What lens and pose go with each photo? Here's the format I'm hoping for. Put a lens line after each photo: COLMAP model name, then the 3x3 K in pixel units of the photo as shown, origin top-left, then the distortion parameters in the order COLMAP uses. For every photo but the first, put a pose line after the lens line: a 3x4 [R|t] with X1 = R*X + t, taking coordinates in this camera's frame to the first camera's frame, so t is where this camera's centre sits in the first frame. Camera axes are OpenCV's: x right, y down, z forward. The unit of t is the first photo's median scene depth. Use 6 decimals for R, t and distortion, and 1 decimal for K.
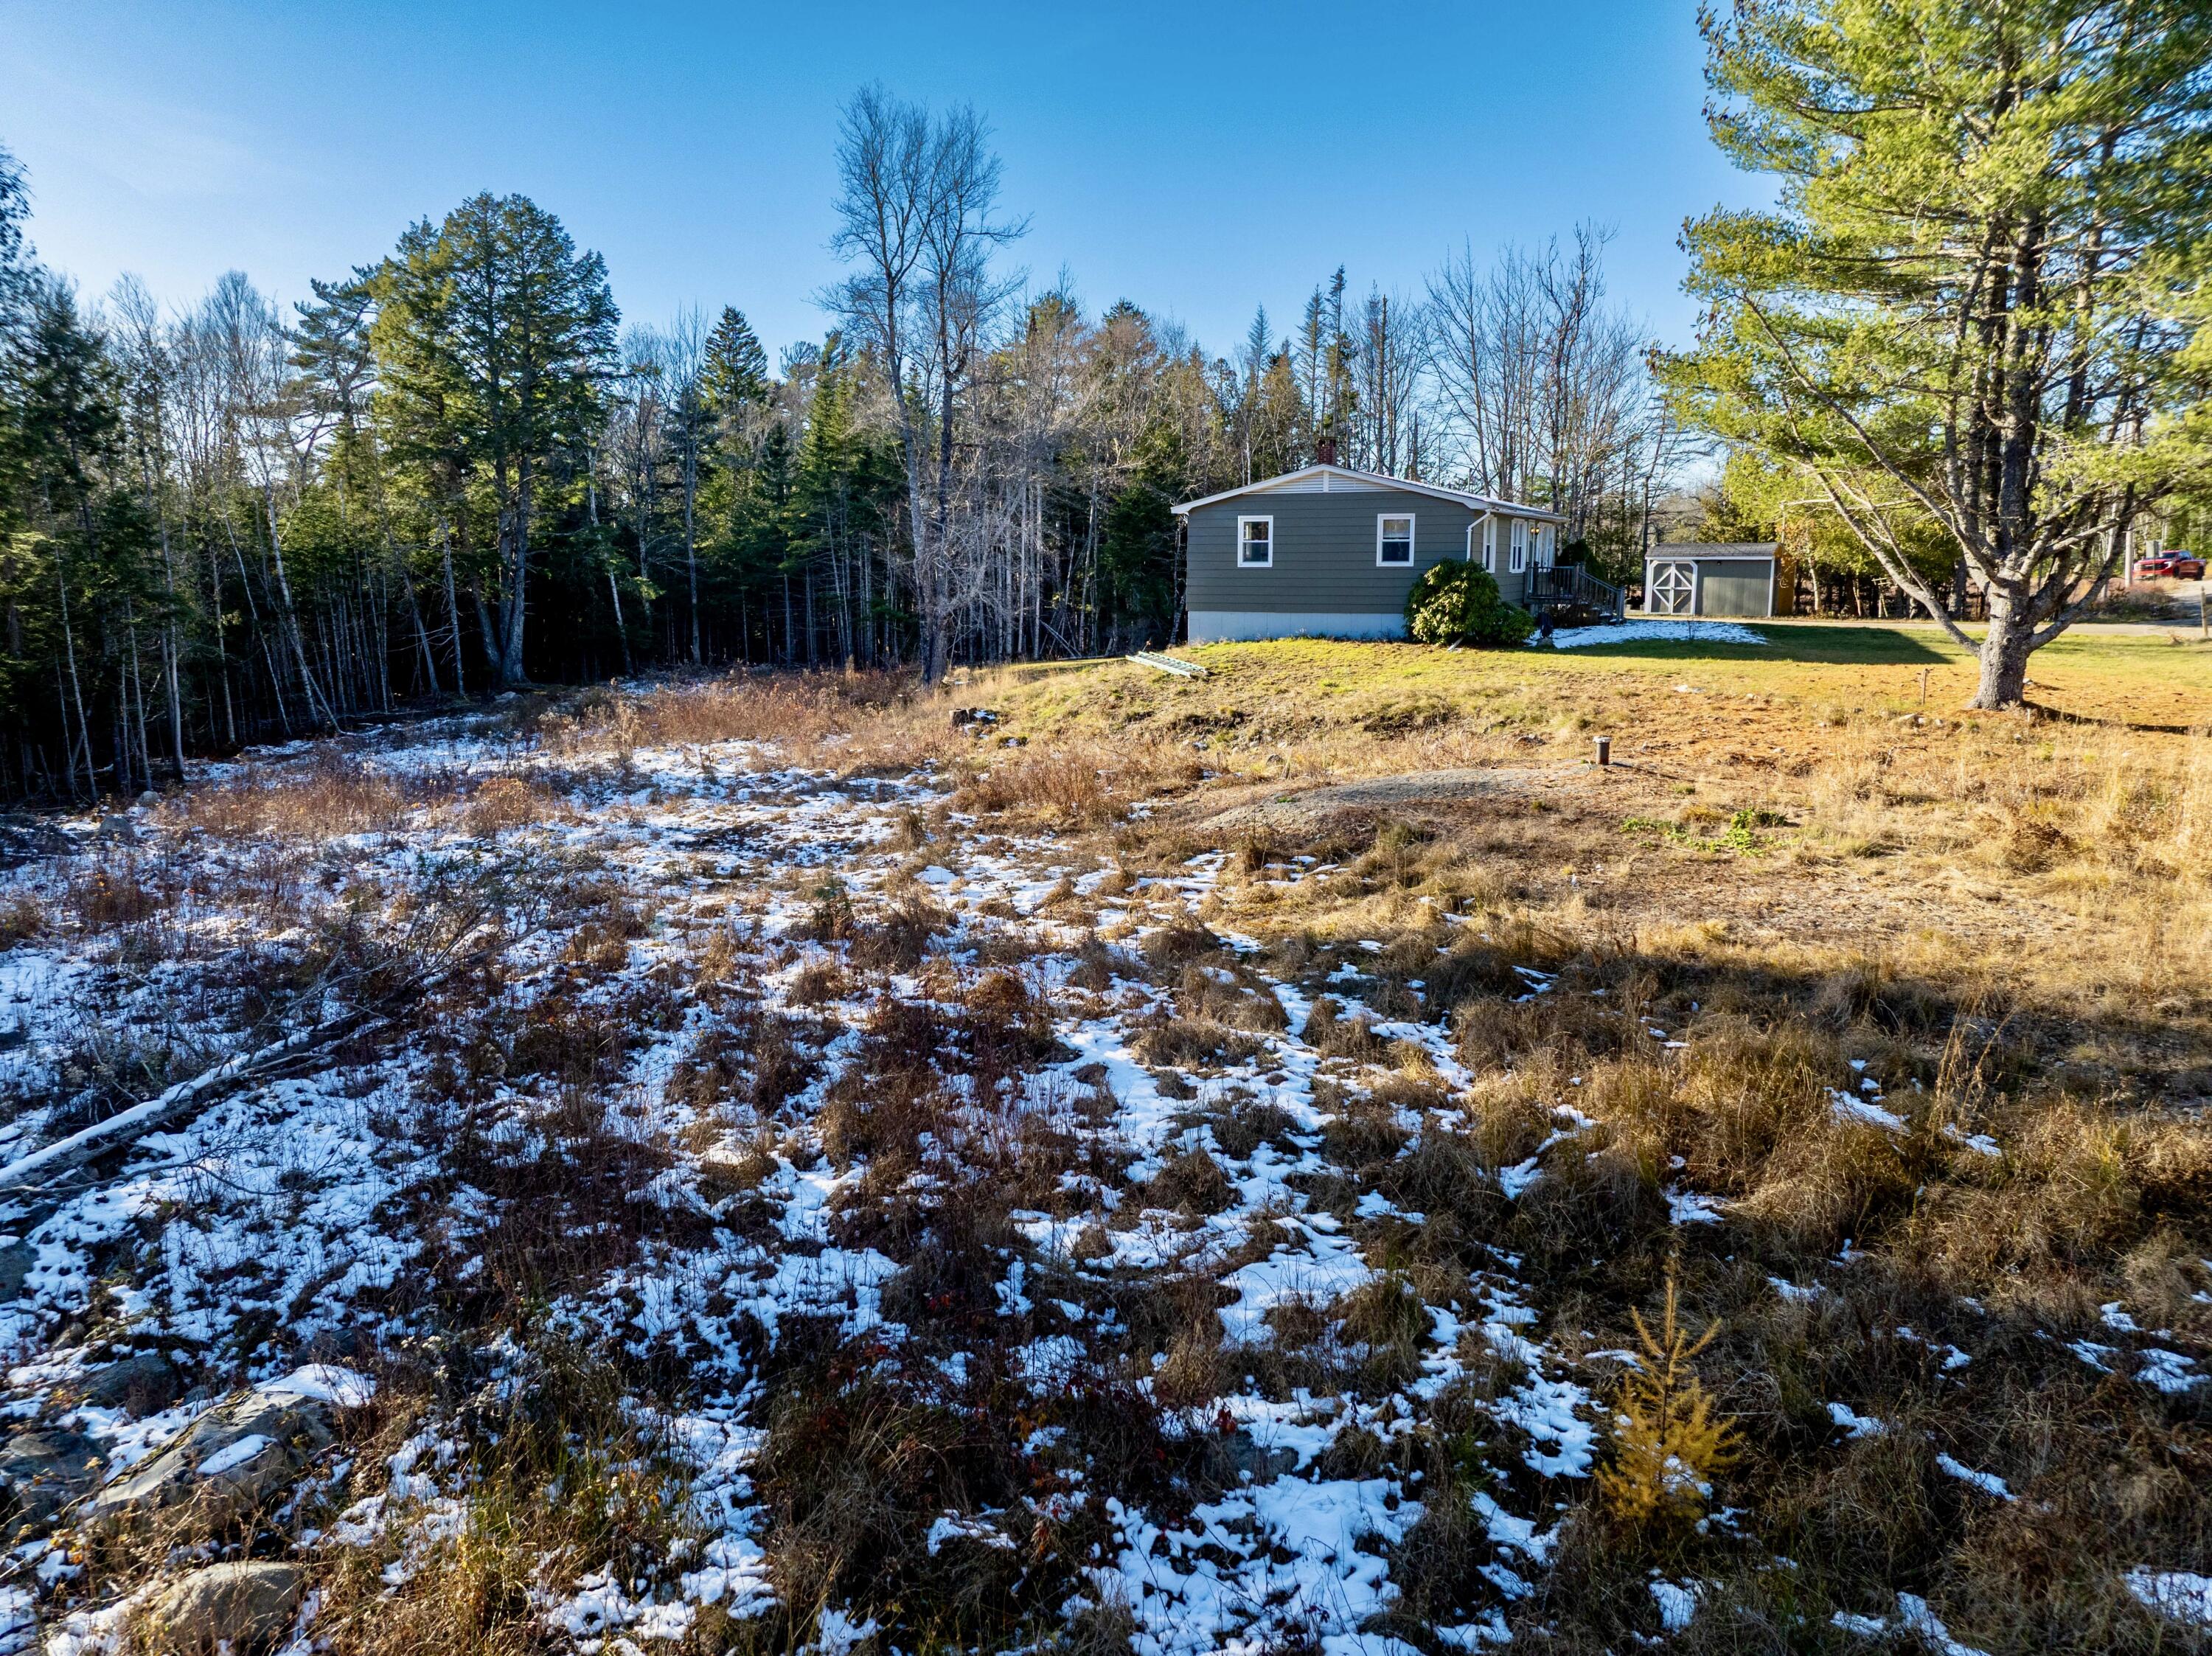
lens RADIAL K [[1551.9, 0, 1101.7], [0, 1551.9, 831.3], [0, 0, 1]] dist [-0.033642, -0.004507]
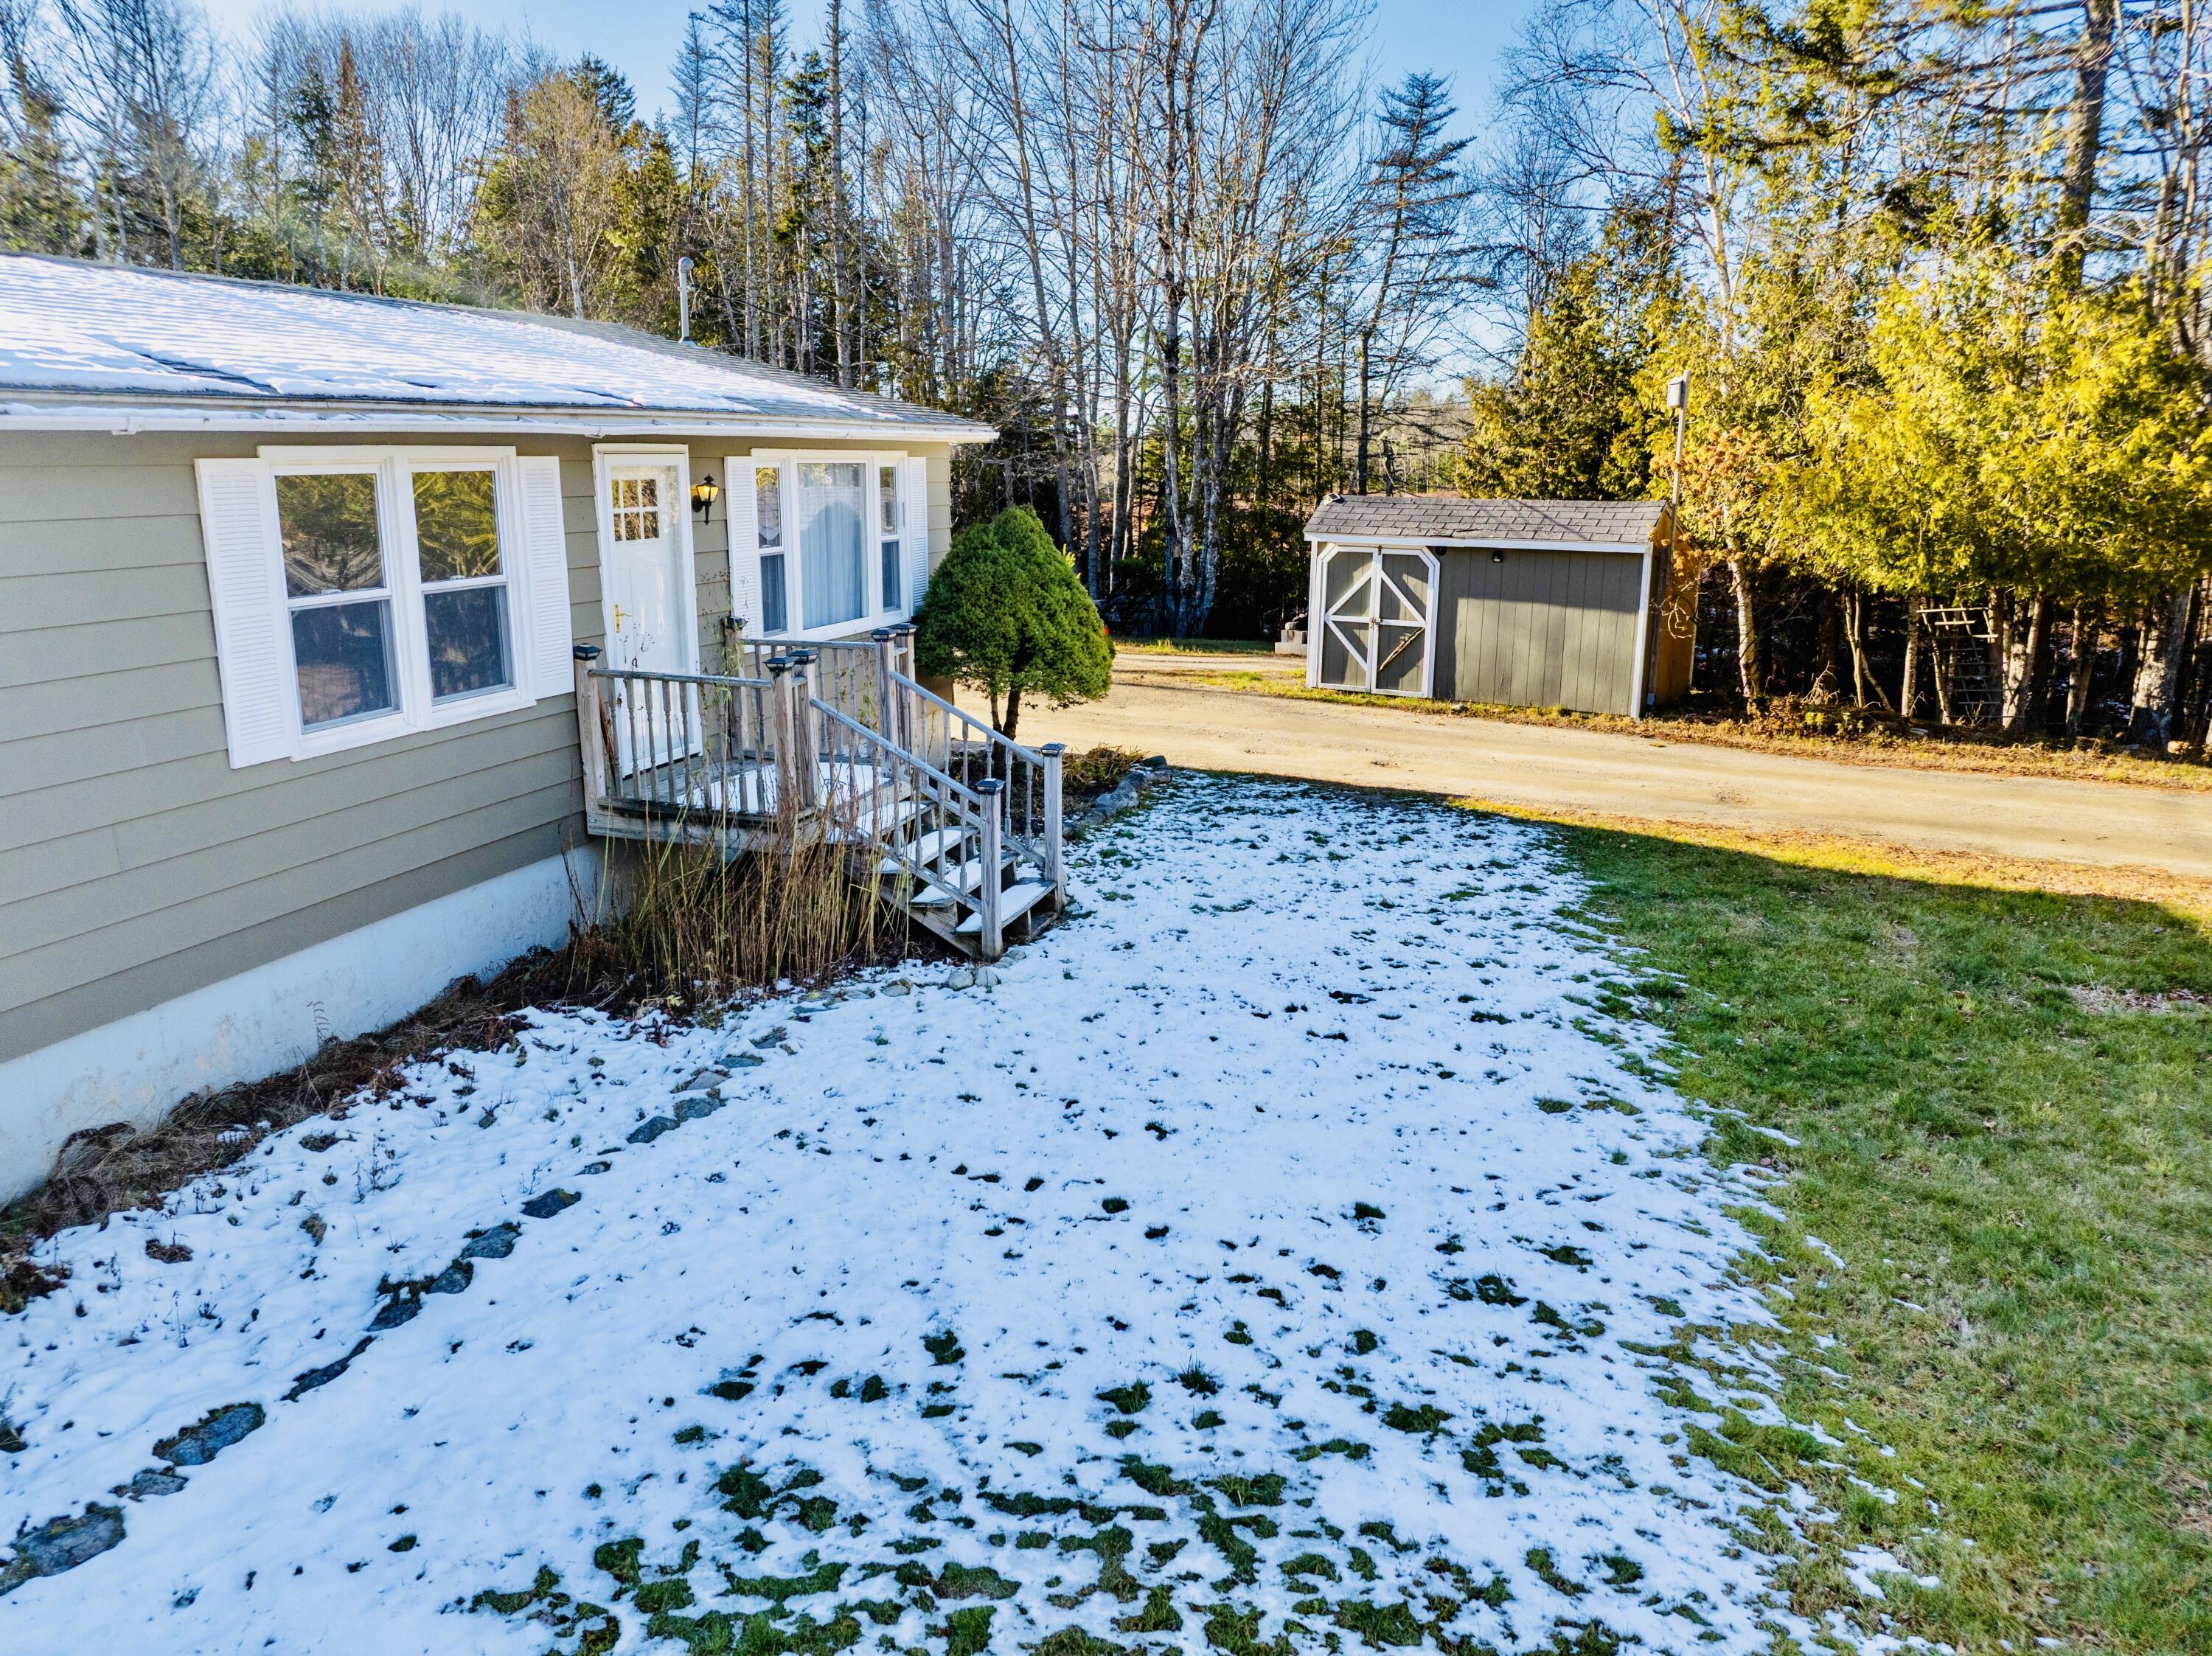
lens RADIAL K [[1551.9, 0, 1102.8], [0, 1551.9, 826.6], [0, 0, 1]] dist [-0.033642, -0.004507]
pose [[0.994321, -0.018576, 0.104791, 0.354250], [0.012102, 0.997998, 0.062083, -0.176315], [-0.105734, -0.060462, 0.992555, 0.850659]]
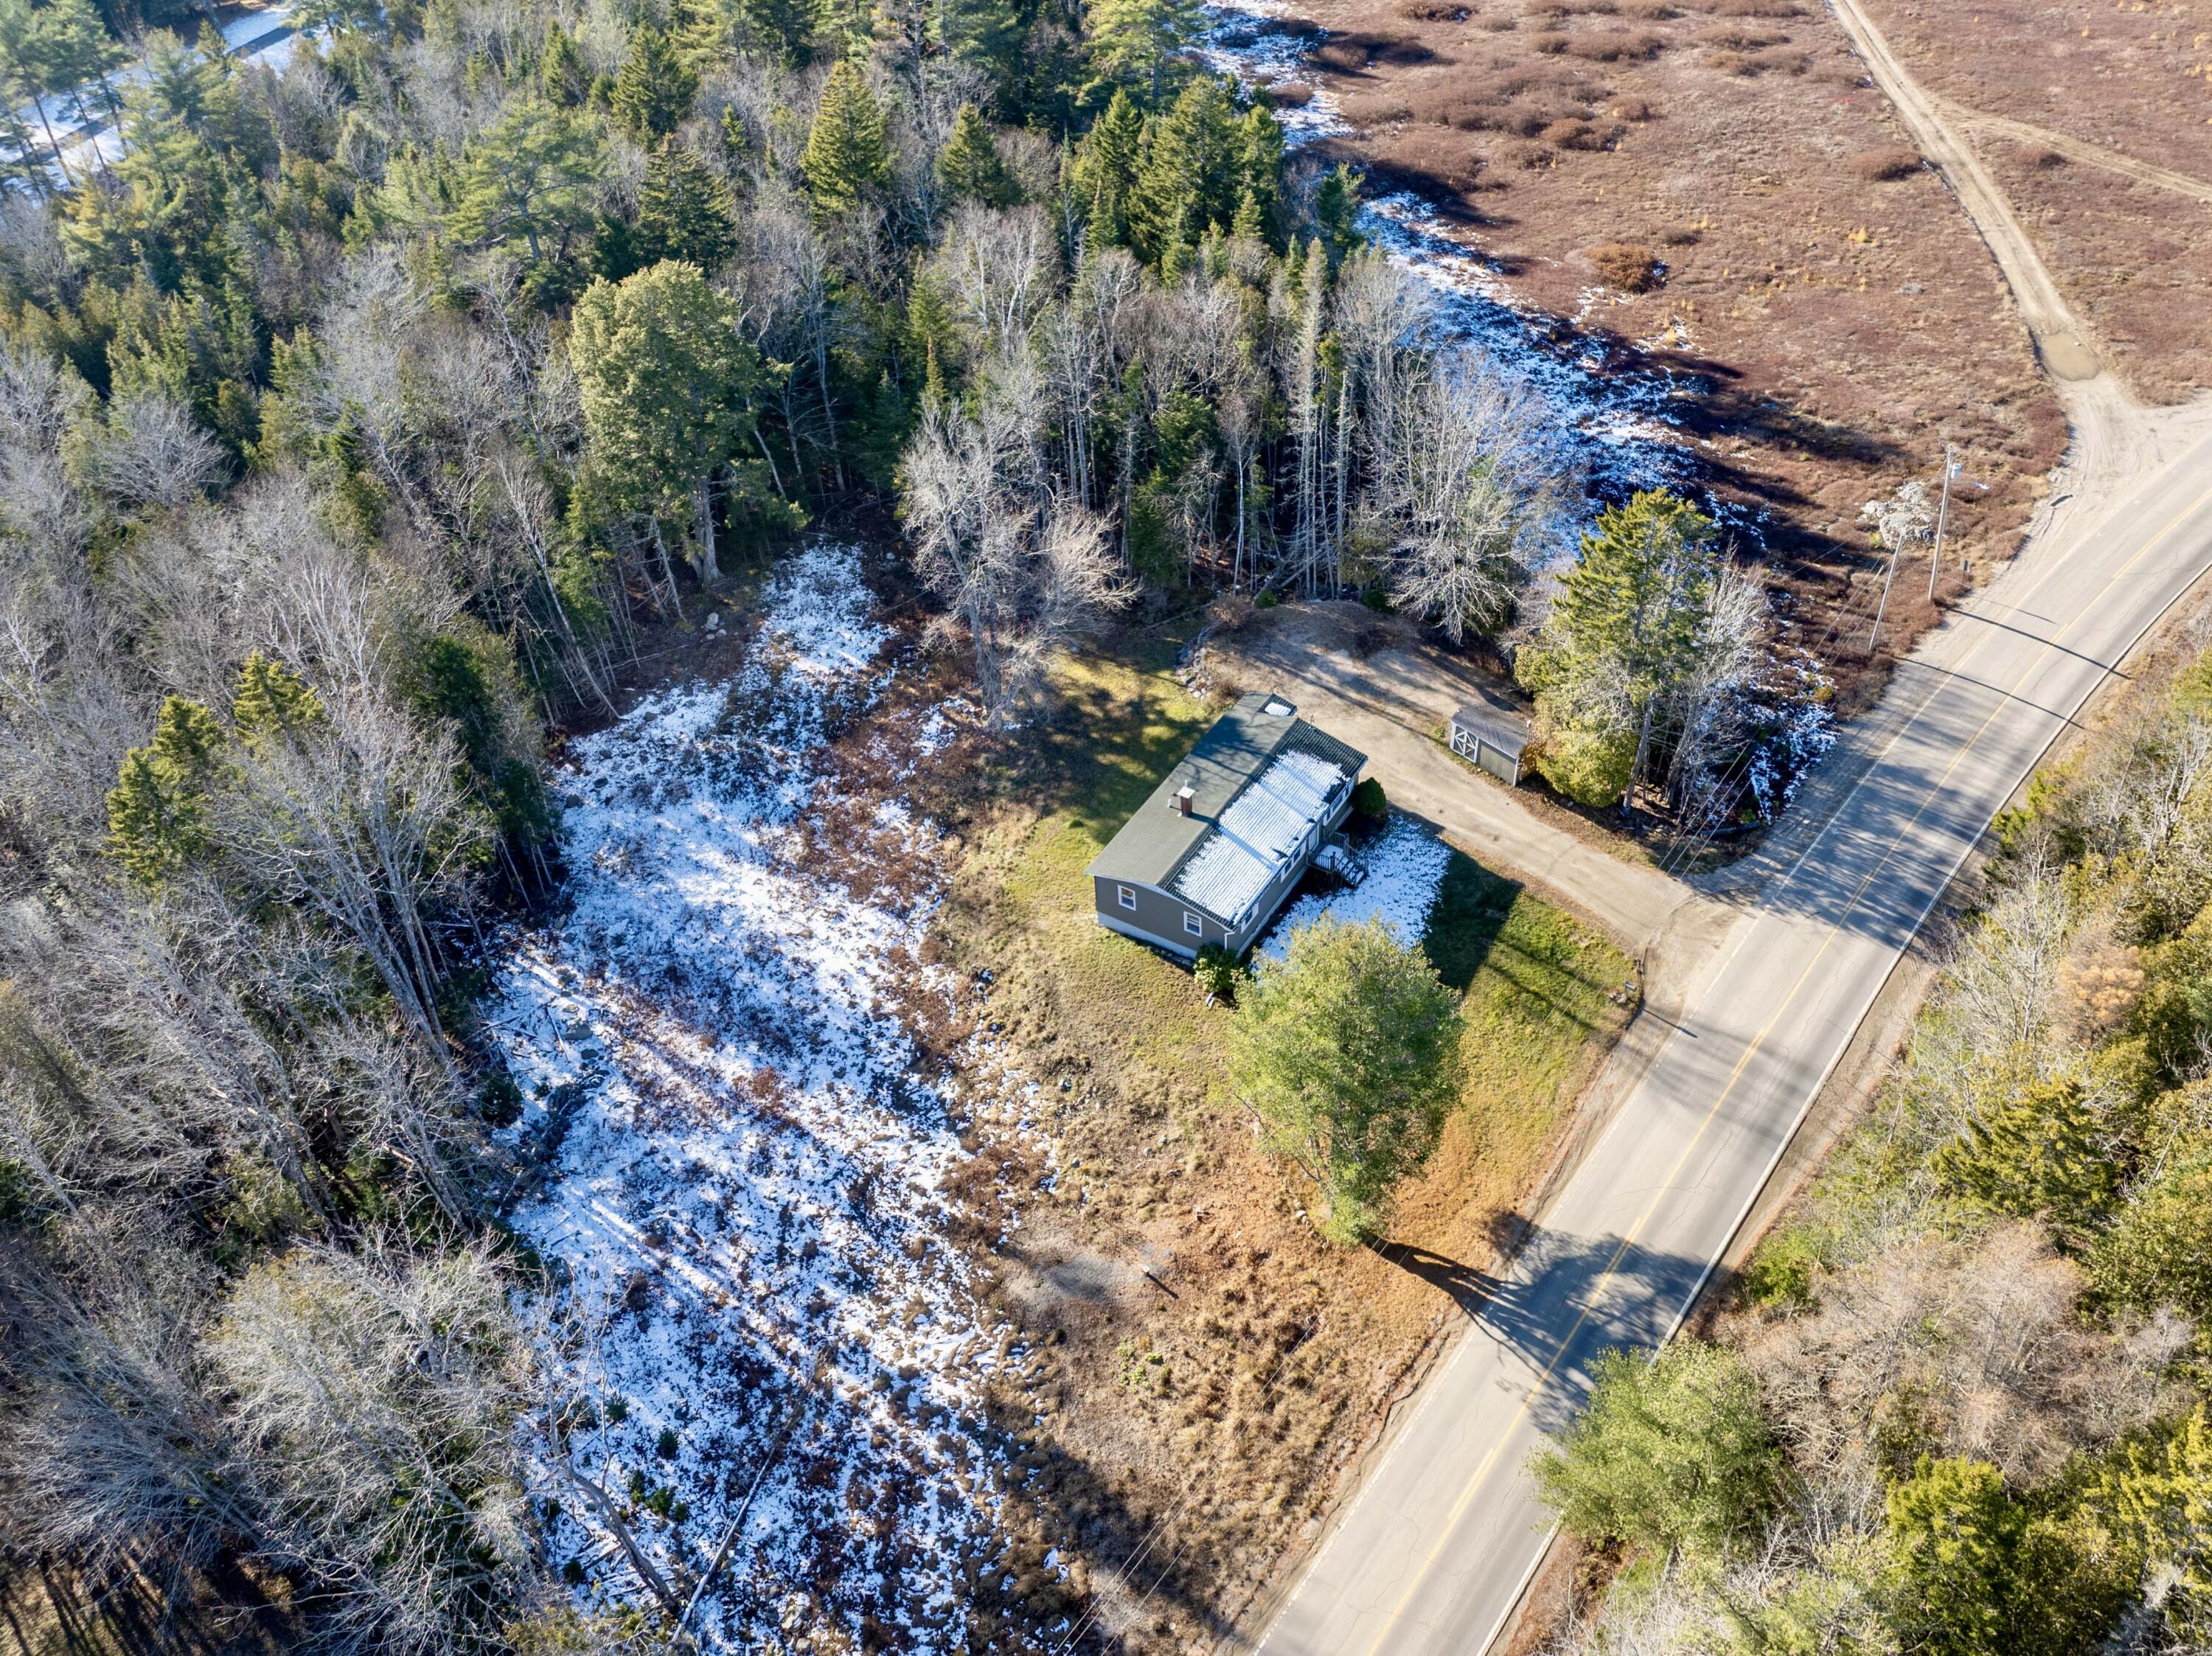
lens RADIAL K [[1883.4, 0, 1118.6], [0, 1883.4, 827.5], [0, 0, 1]] dist [-0.000257, -0.020037]
pose [[0.990449, 0.057659, -0.125242, 0.358900], [0.018803, 0.843387, 0.536977, -1.434756], [0.136589, -0.534204, 0.834248, -0.817710]]
